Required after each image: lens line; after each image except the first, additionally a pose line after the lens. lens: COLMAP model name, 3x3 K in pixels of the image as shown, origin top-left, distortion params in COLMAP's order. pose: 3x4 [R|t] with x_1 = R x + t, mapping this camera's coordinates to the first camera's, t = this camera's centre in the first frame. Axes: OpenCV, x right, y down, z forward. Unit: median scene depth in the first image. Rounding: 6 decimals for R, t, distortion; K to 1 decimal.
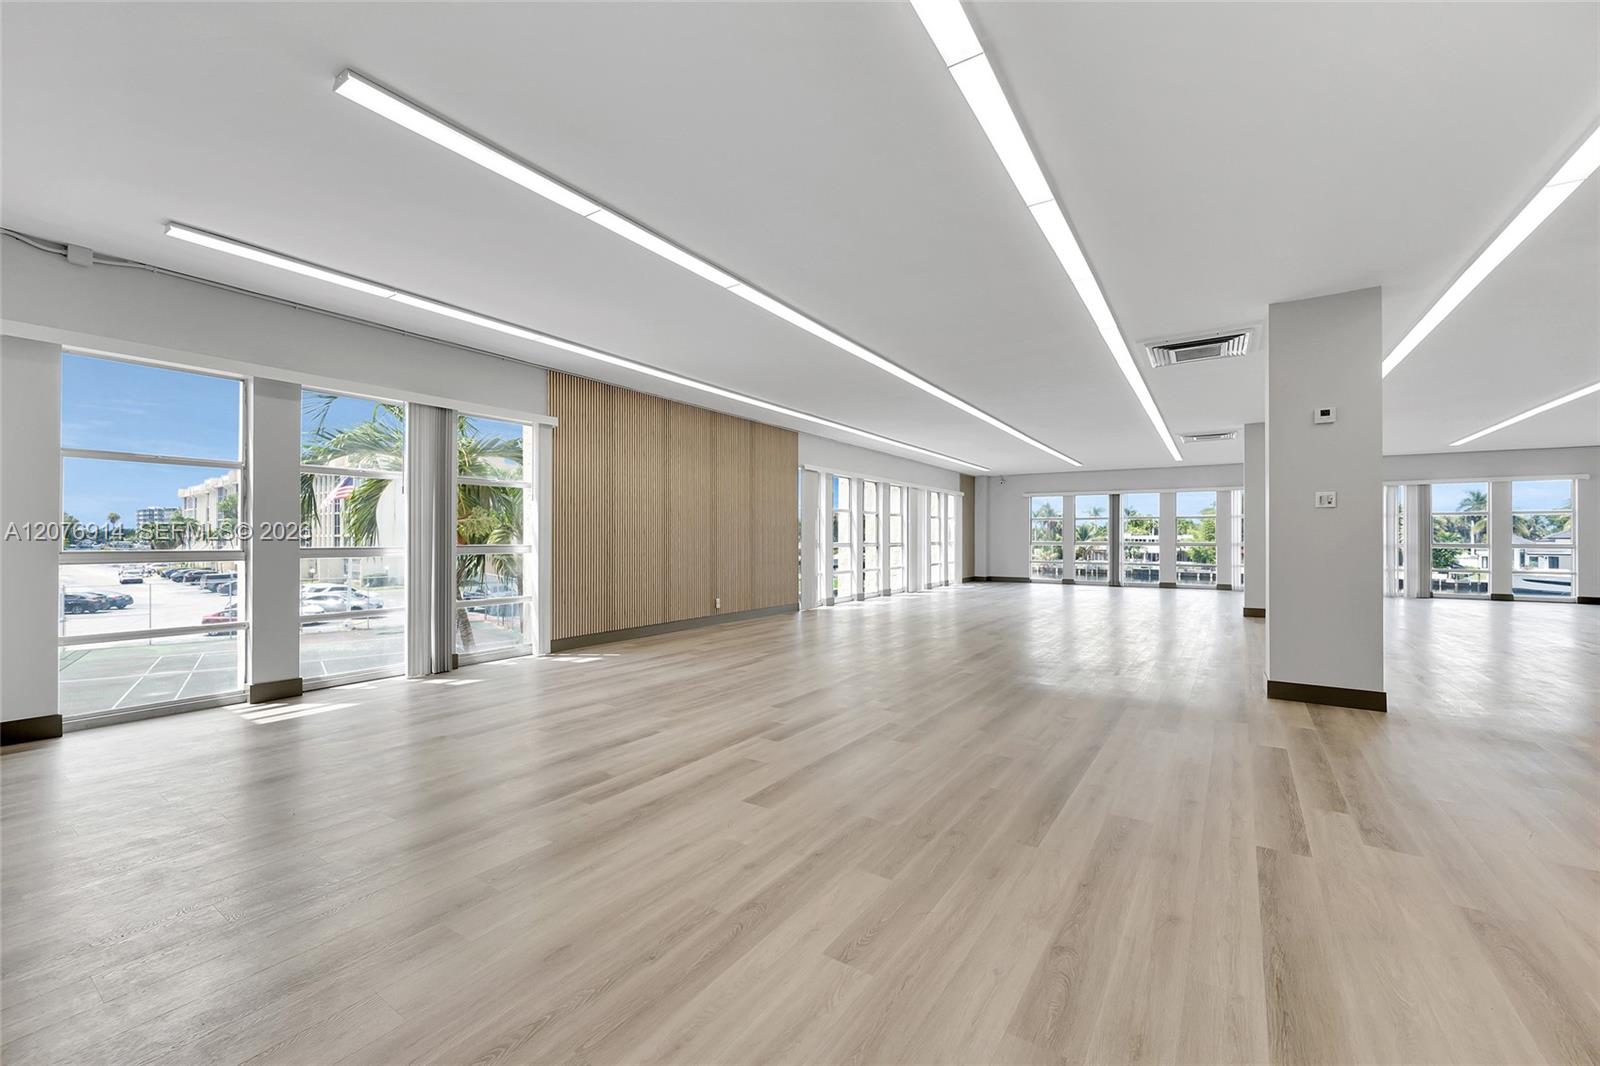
lens RADIAL K [[635.4, 0, 800.0], [0, 635.4, 533.0], [0, 0, 1]] dist [-0.001730, -0.000100]
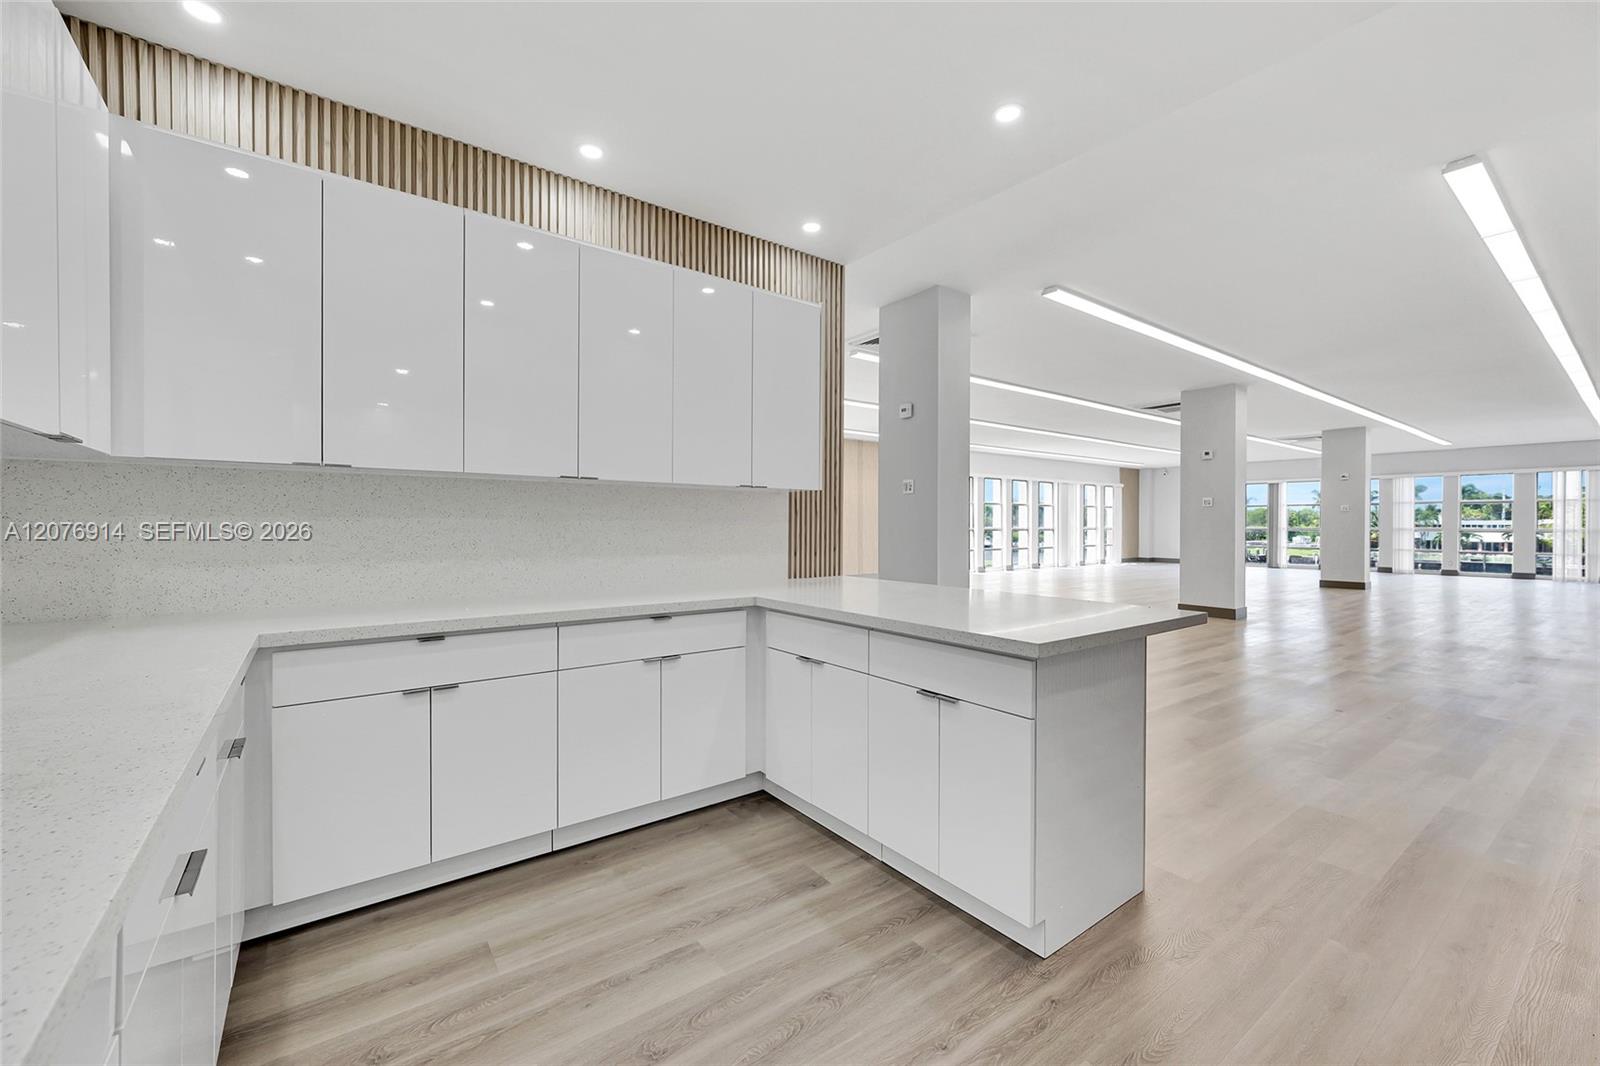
lens RADIAL K [[637.7, 0, 800.0], [0, 637.7, 533.0], [0, 0, 1]] dist [0.001404, 0.000012]
pose [[0.939236, 0.004583, -0.343242, 0.167336], [0.003035, 0.999761, 0.021655, -0.003726], [0.343259, -0.021381, 0.938997, -0.487684]]
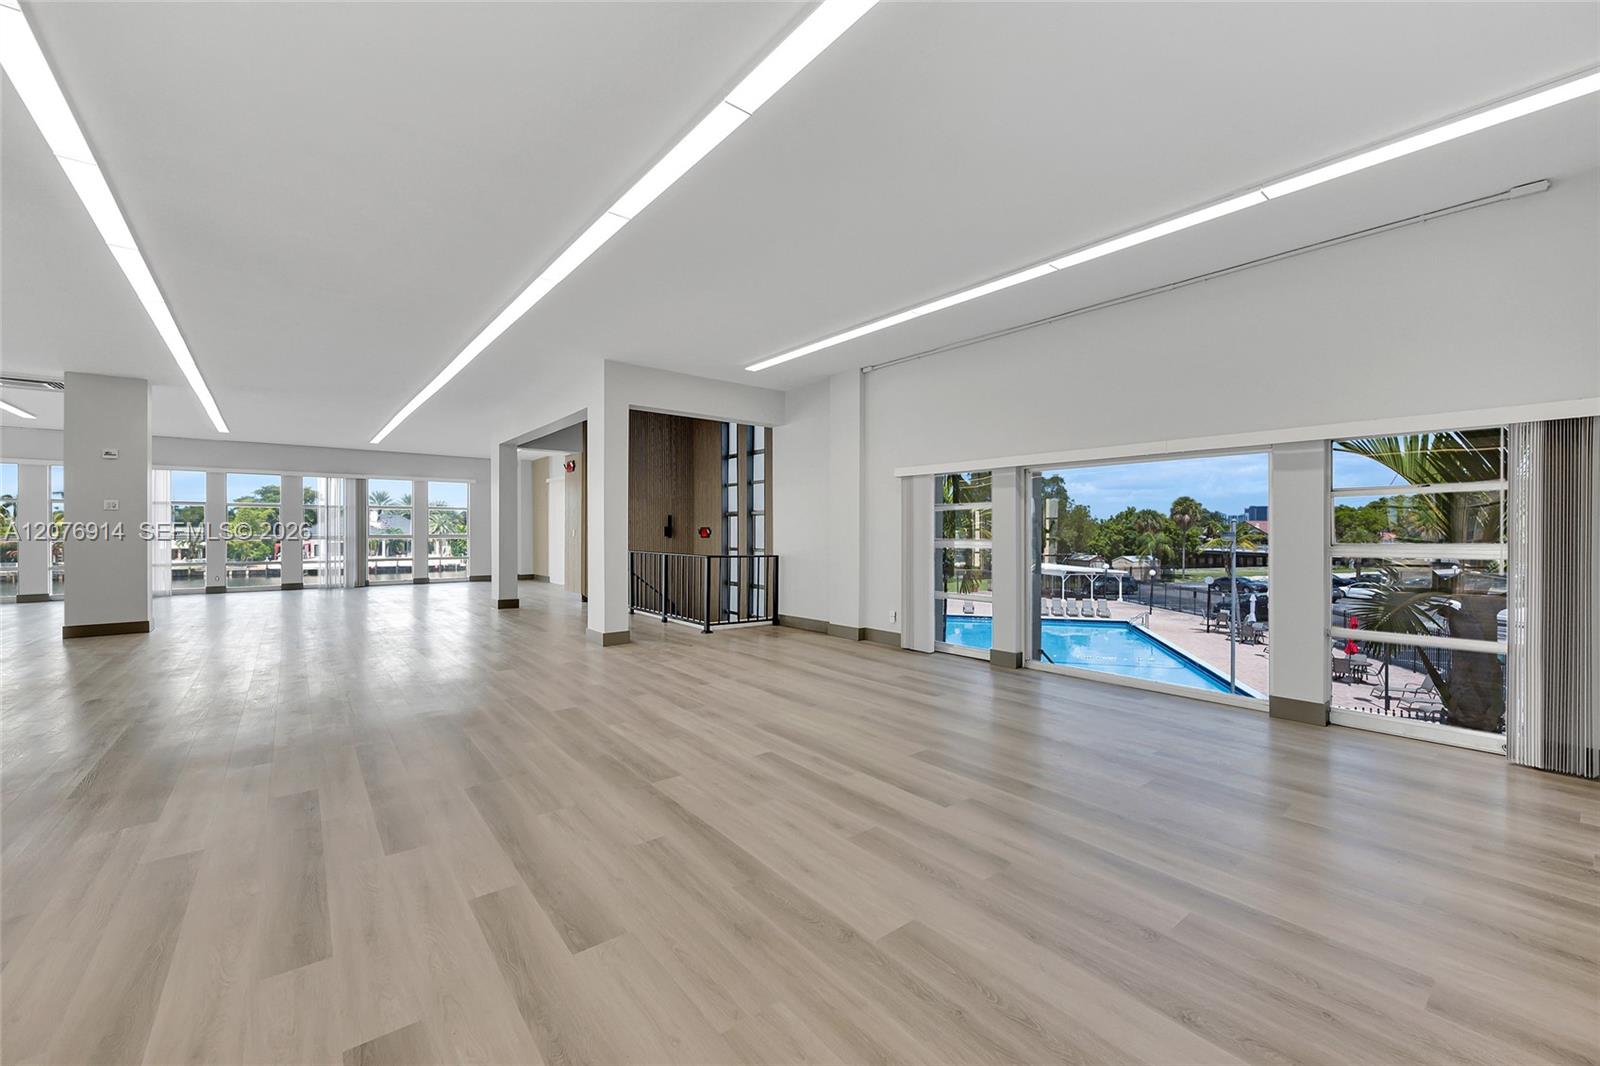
lens RADIAL K [[637.7, 0, 800.0], [0, 637.7, 533.0], [0, 0, 1]] dist [0.001404, 0.000012]
pose [[0.296813, -0.003642, 0.954929, 0.247763], [-0.007160, 0.999956, 0.006039, 0.002081], [-0.954909, -0.008629, 0.296774, -0.012497]]
